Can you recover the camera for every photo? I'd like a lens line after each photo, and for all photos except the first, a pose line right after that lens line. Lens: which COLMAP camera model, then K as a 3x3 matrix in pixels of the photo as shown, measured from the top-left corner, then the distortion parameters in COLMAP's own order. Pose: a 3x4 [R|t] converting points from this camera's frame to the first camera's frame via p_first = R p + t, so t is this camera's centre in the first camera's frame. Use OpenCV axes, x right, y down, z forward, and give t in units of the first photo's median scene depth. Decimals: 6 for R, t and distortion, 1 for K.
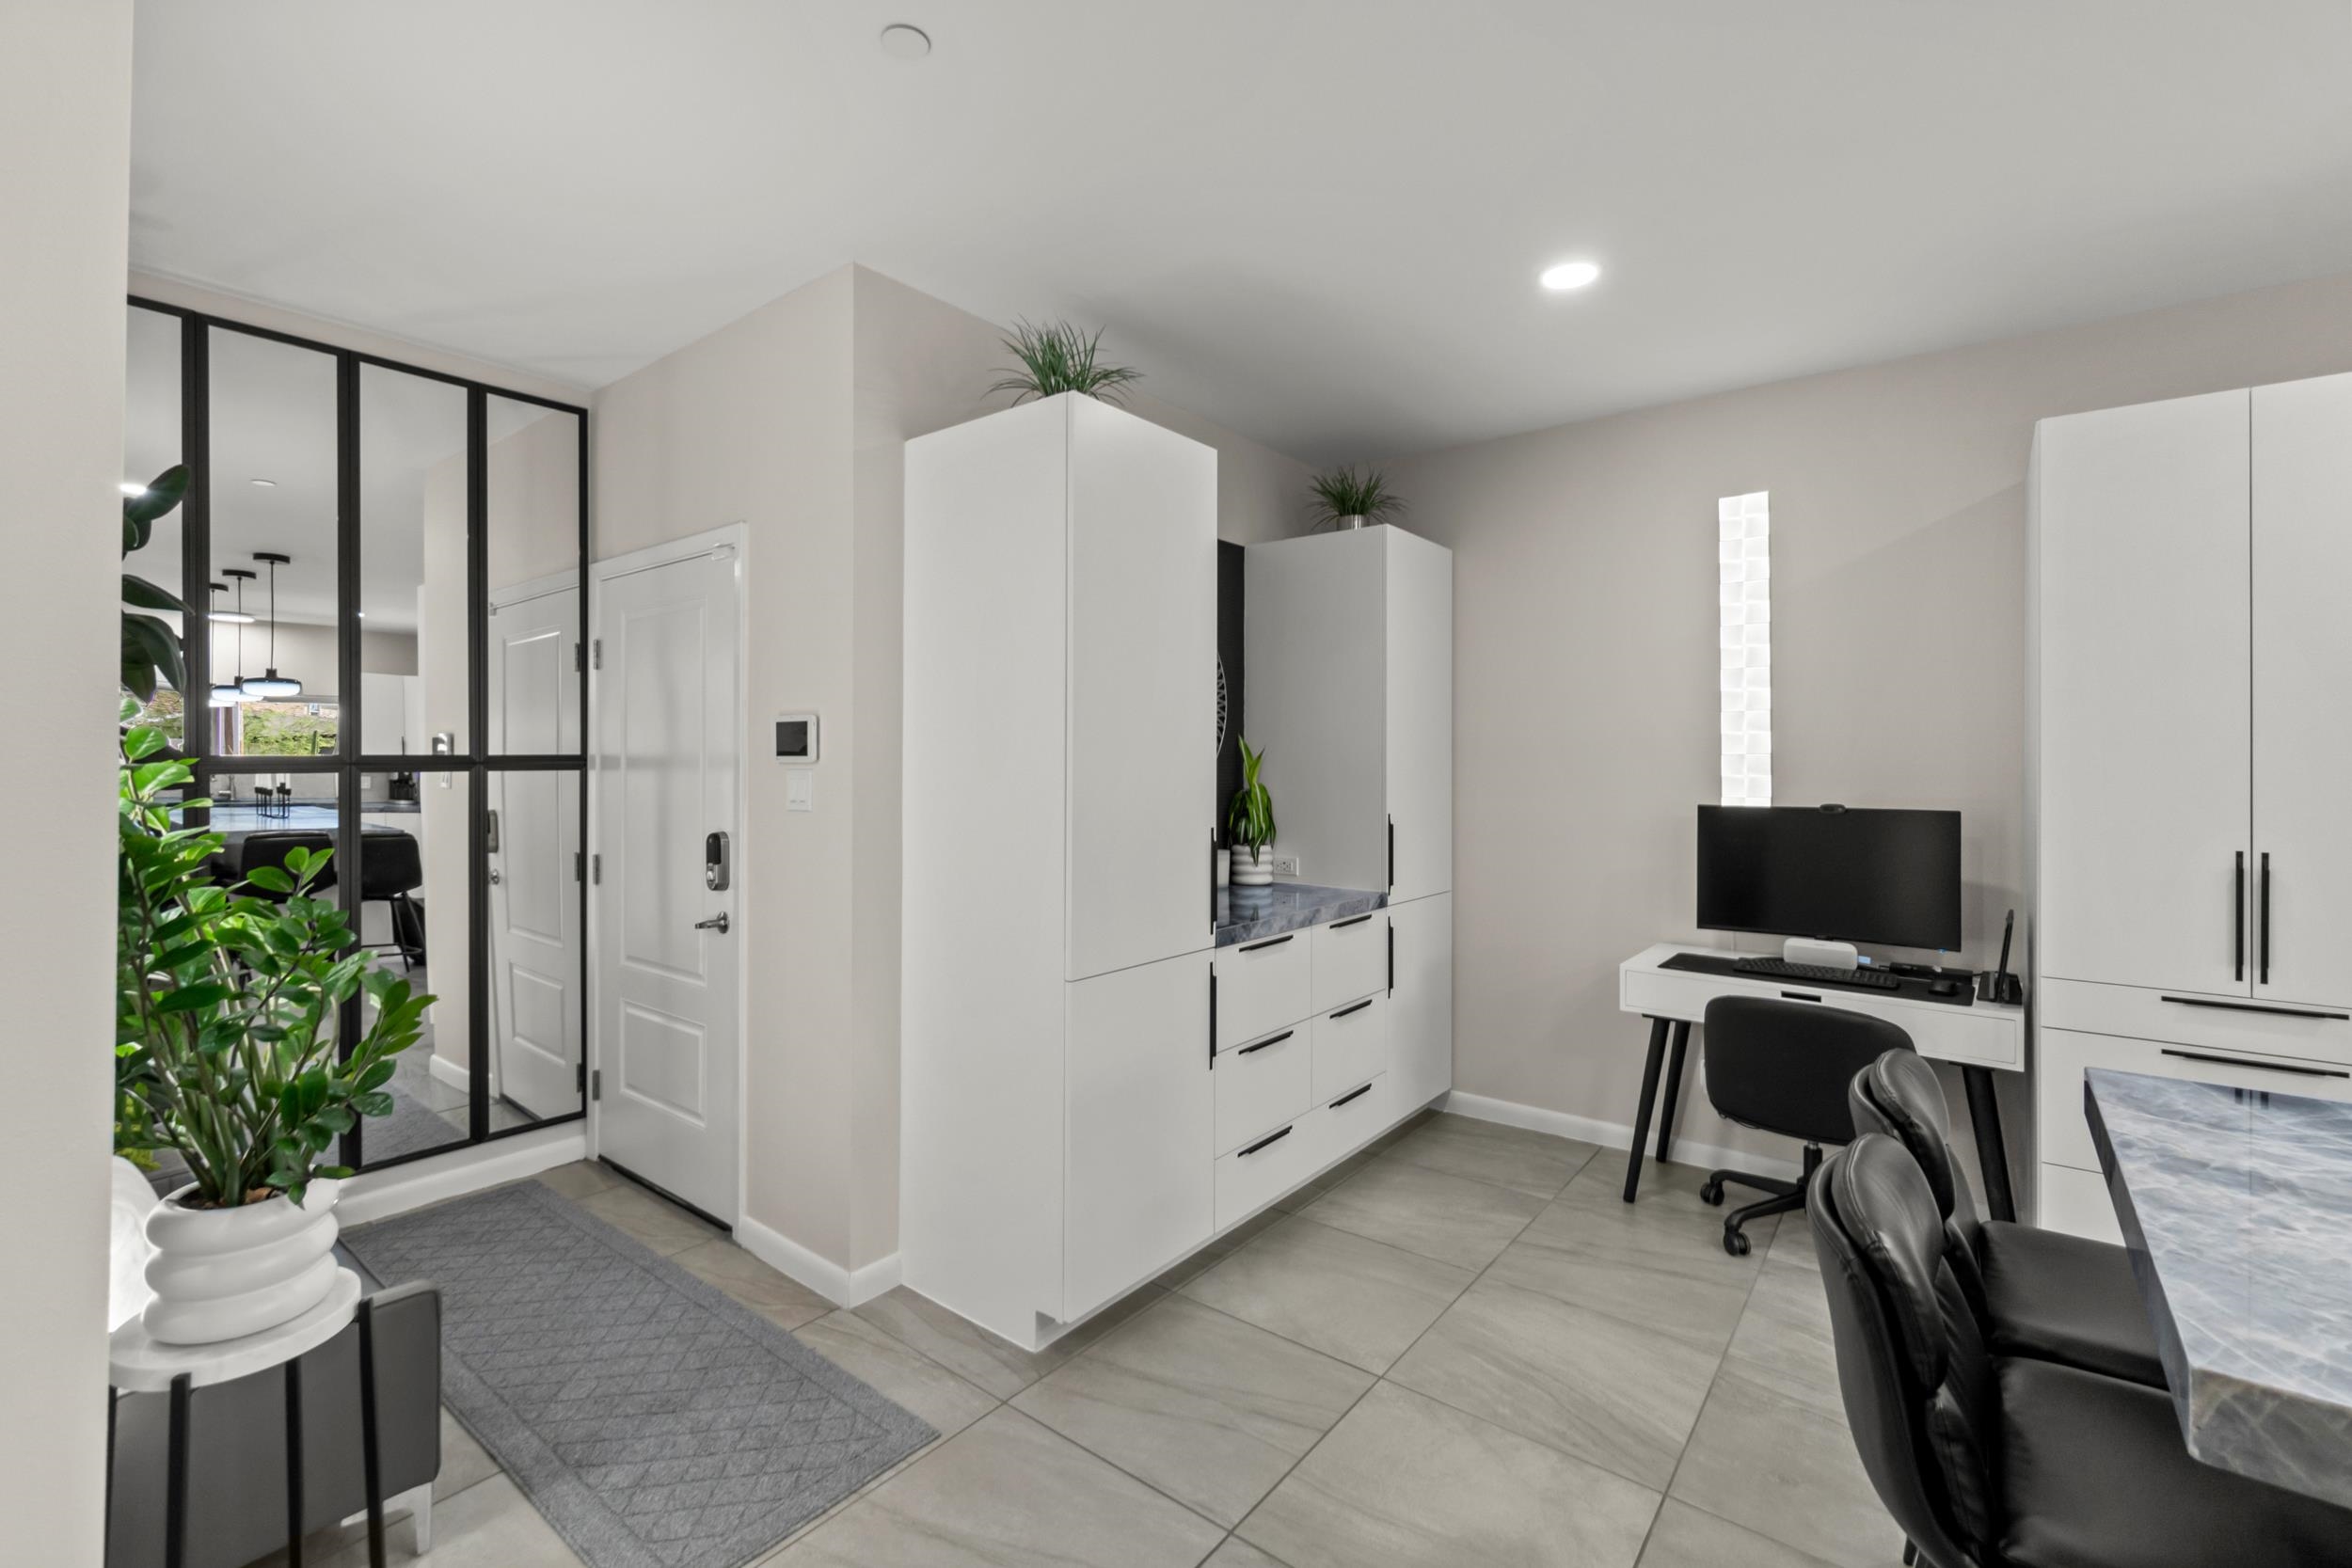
lens RADIAL K [[1026.5, 0, 1157.6], [0, 1026.5, 756.6], [0, 0, 1]] dist [-0.002365, 0.000210]
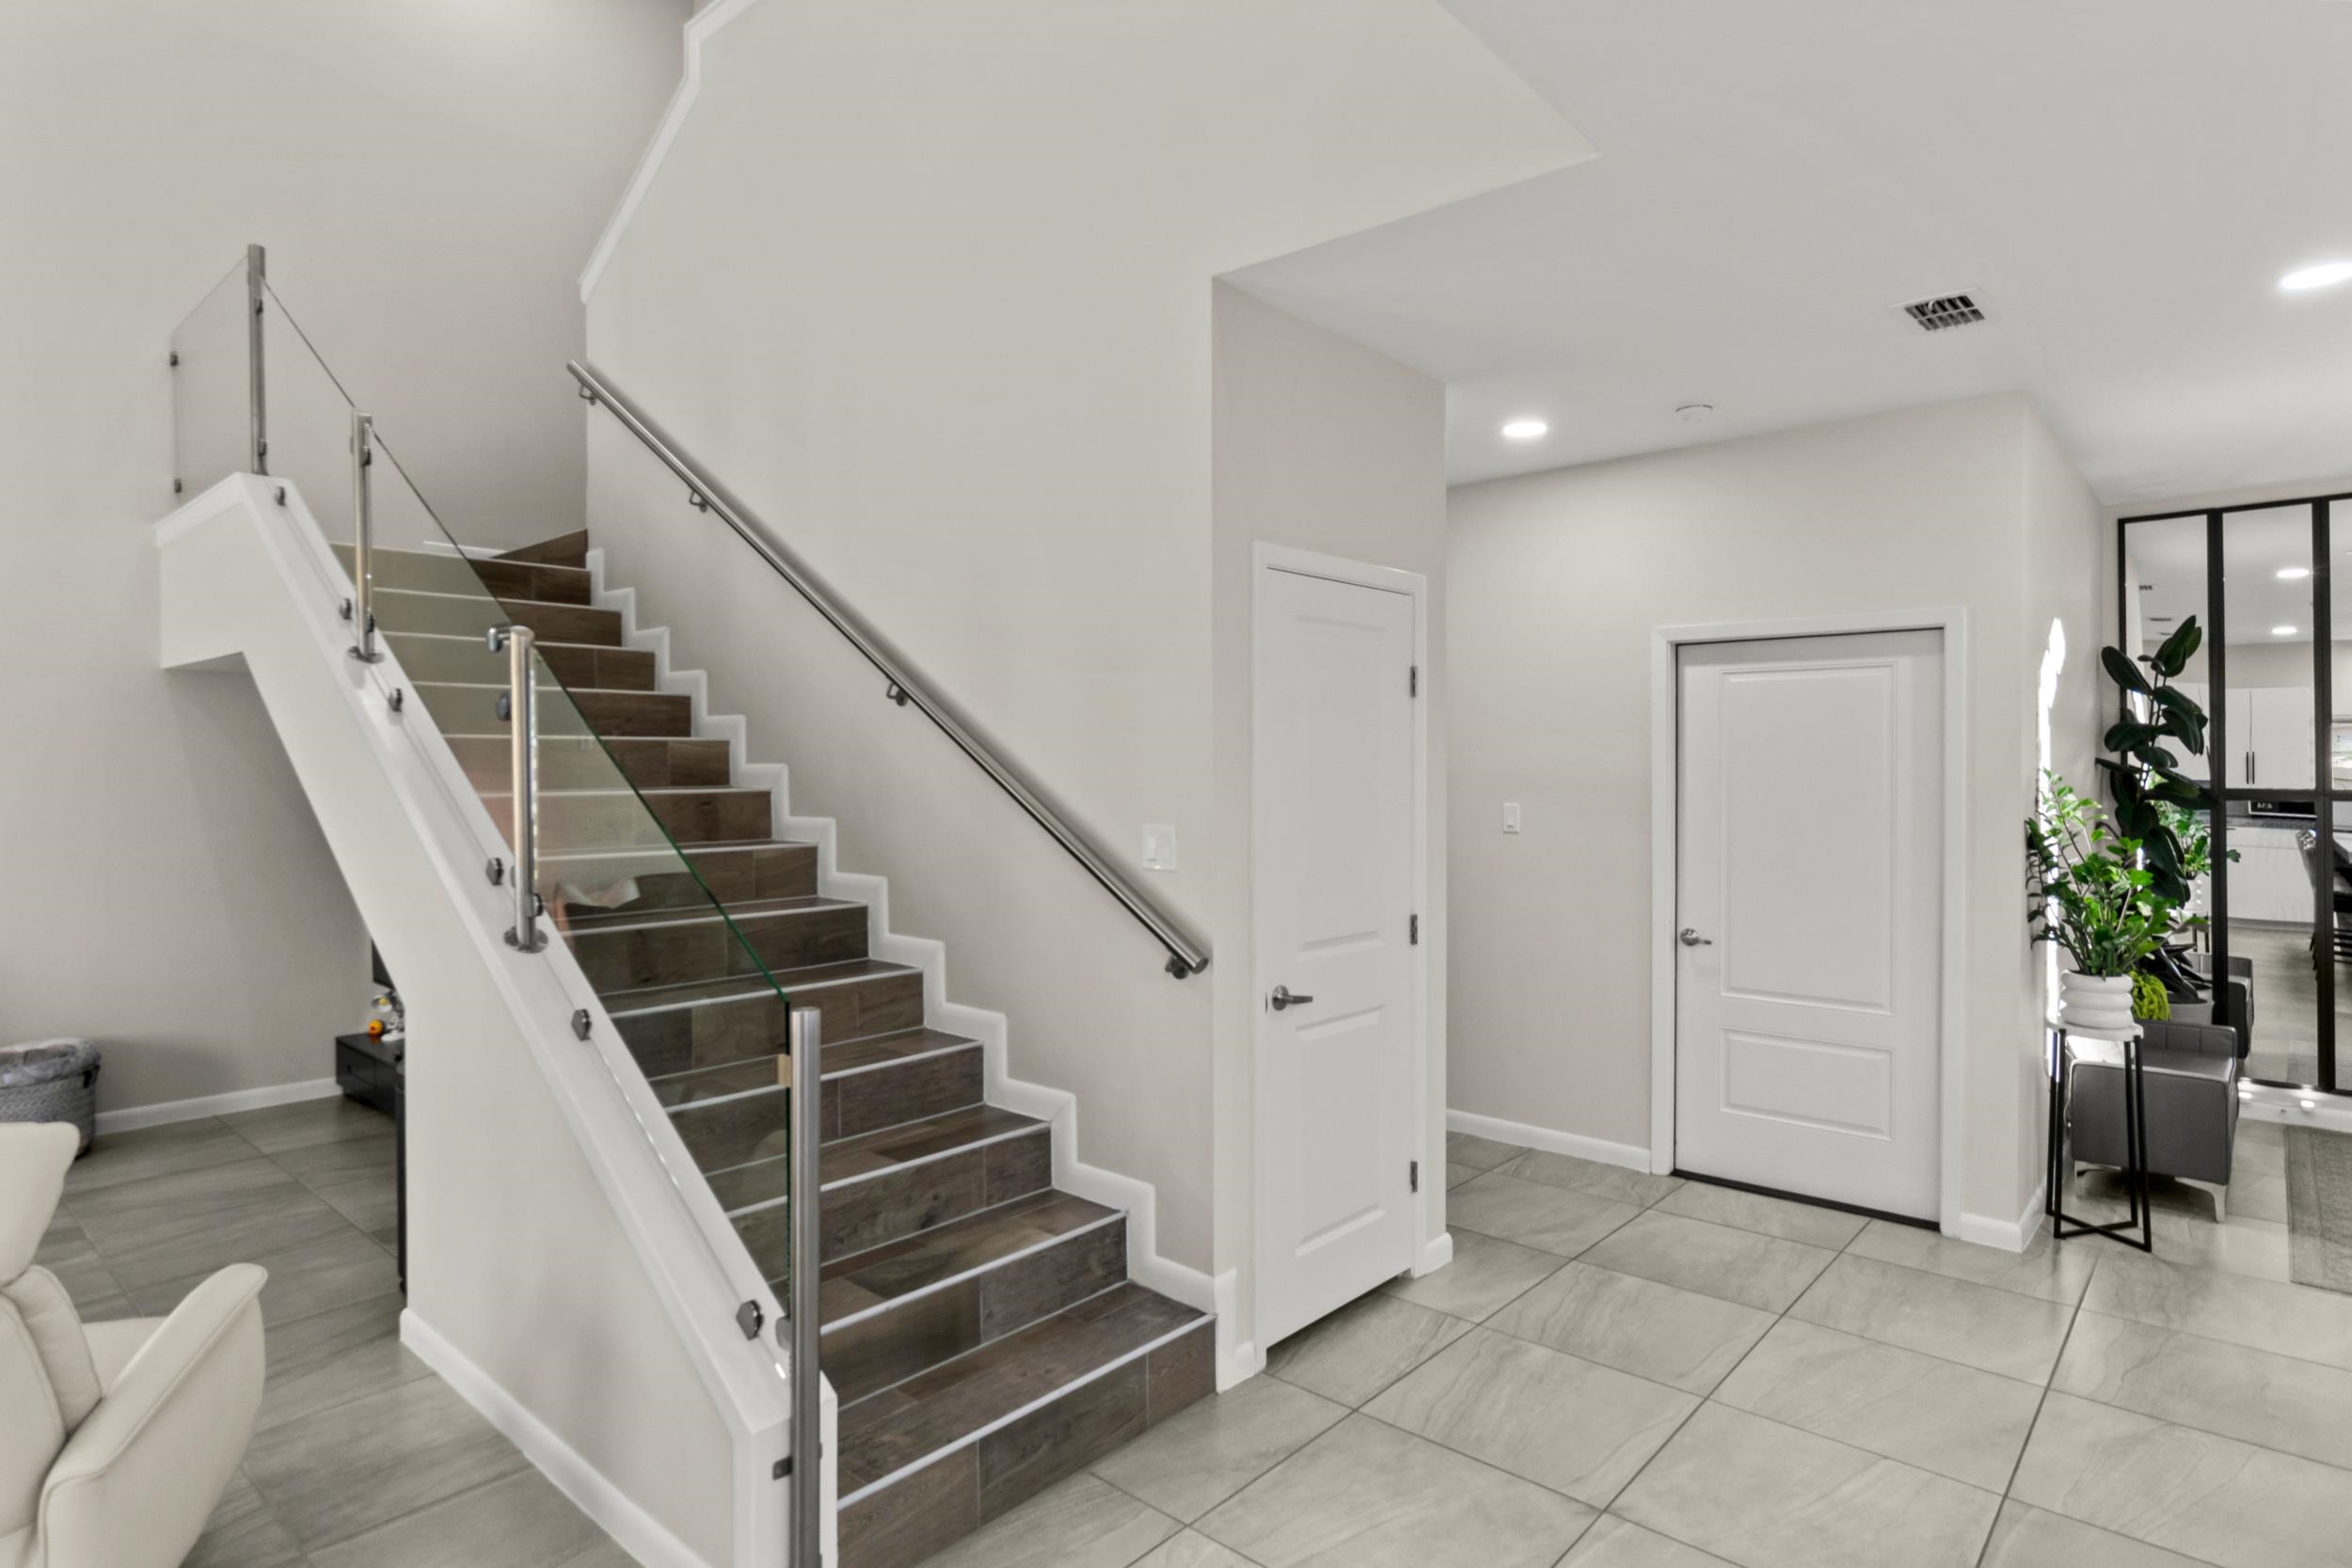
lens RADIAL K [[1251.9, 0, 1184.9], [0, 1251.9, 773.5], [0, 0, 1]] dist [0.000108, 0.000232]
pose [[-0.051424, 0.000366, -0.998677, 0.968070], [0.005968, 0.999982, 0.000060, -0.030874], [0.998659, -0.005958, -0.051425, -0.445342]]
